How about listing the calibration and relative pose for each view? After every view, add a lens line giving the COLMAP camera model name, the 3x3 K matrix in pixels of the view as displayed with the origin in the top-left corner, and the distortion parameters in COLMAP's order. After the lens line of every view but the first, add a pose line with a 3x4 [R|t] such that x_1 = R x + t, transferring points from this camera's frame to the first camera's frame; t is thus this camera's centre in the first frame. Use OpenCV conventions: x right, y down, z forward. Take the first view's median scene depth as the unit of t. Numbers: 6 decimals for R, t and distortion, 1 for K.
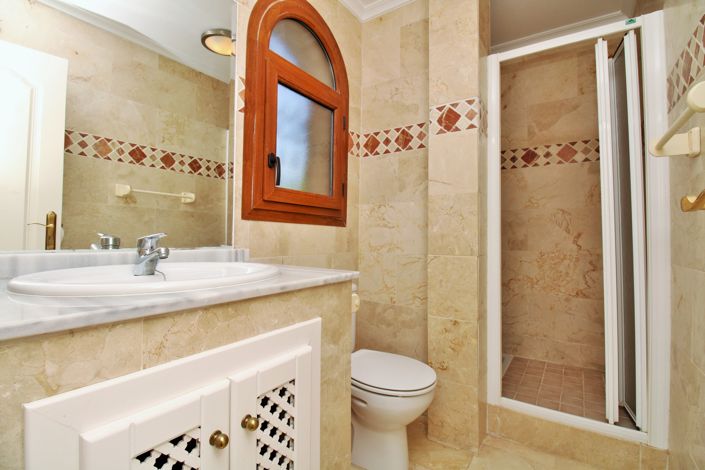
lens RADIAL K [[325.0, 0, 352.9], [0, 325.0, 225.3], [0, 0, 1]] dist [0.000735, -0.010895]
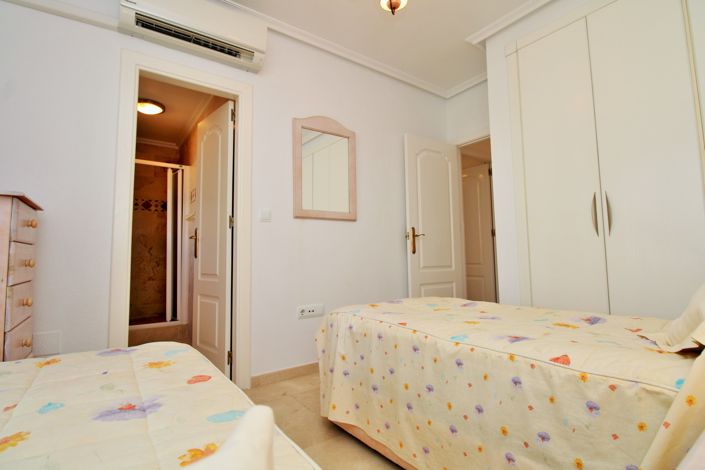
lens RADIAL K [[325.0, 0, 352.9], [0, 325.0, 225.3], [0, 0, 1]] dist [0.000735, -0.010895]
pose [[0.326097, 0.068293, 0.942866, -1.132373], [0.005149, 0.997244, -0.074013, 0.065360], [-0.945322, 0.028990, 0.324846, -1.171062]]
